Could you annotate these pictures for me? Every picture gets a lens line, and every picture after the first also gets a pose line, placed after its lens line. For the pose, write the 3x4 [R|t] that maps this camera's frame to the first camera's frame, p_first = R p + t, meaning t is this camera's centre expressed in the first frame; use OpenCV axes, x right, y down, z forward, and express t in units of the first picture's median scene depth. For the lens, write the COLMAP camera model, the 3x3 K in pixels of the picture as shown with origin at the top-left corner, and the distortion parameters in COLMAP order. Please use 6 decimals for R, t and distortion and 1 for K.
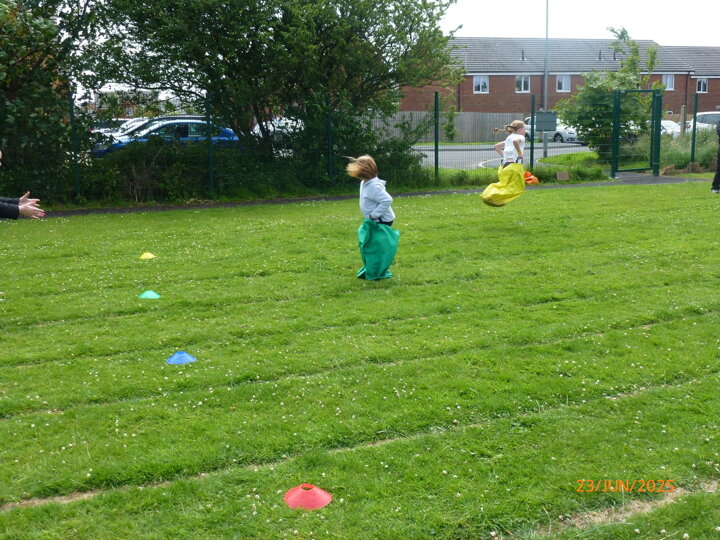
lens RADIAL K [[758.2, 0, 362.7], [0, 758.2, 265.4], [0, 0, 1]] dist [-0.038404, 0.000000]
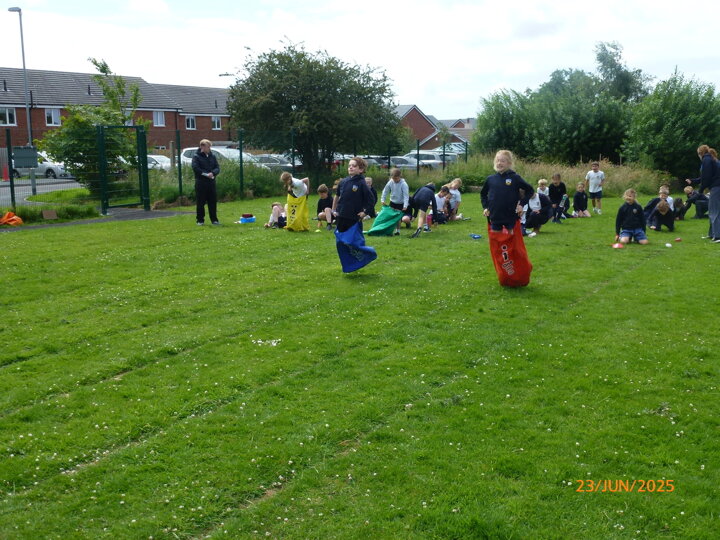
lens RADIAL K [[758.2, 0, 359.3], [0, 758.2, 281.9], [0, 0, 1]] dist [-0.038404, 0.000000]
pose [[0.810135, -0.089092, 0.579435, 0.067641], [0.102605, 0.994677, 0.009482, -0.011694], [-0.577195, 0.051771, 0.814963, 0.042706]]
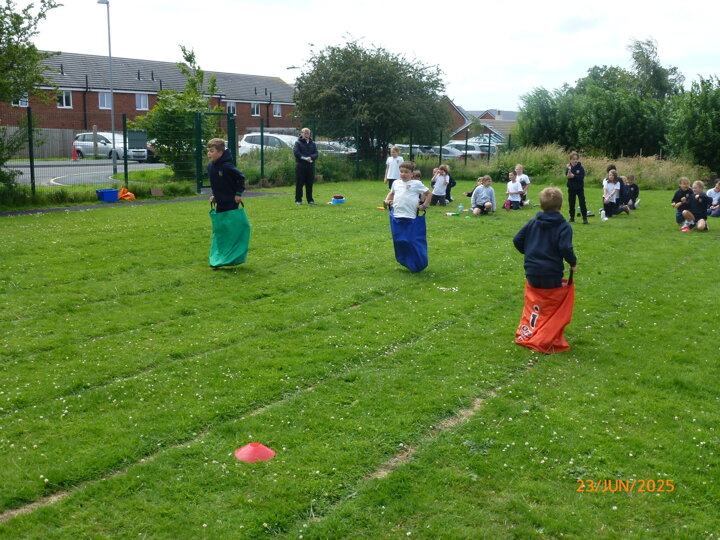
lens RADIAL K [[758.2, 0, 356.5], [0, 758.2, 269.3], [0, 0, 1]] dist [-0.038404, 0.000000]
pose [[0.826078, -0.066657, 0.559600, -0.264067], [0.076103, 0.997079, 0.006424, 0.007237], [-0.558393, 0.037281, 0.828738, -0.048584]]
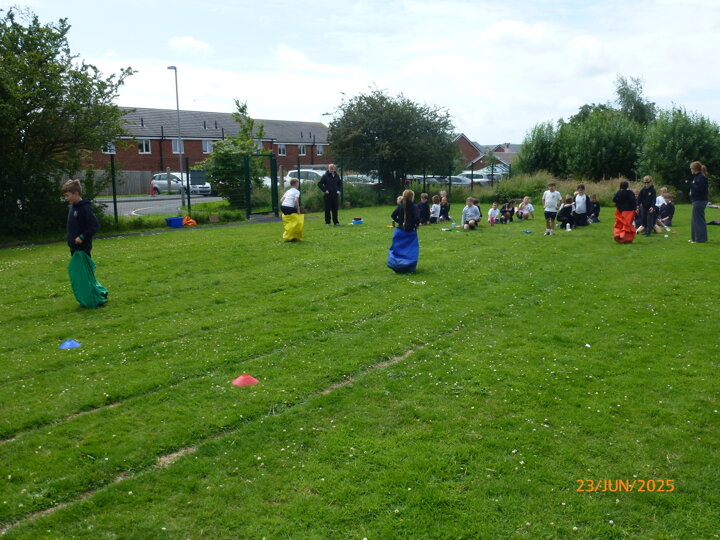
lens RADIAL K [[646.0, 0, 361.8], [0, 646.0, 271.4], [0, 0, 1]] dist [-0.038183, 0.021056]
pose [[0.851724, -0.075379, 0.518540, -0.274381], [0.098005, 0.995052, -0.016327, 0.041844], [-0.514744, 0.064726, 0.854897, -0.219241]]
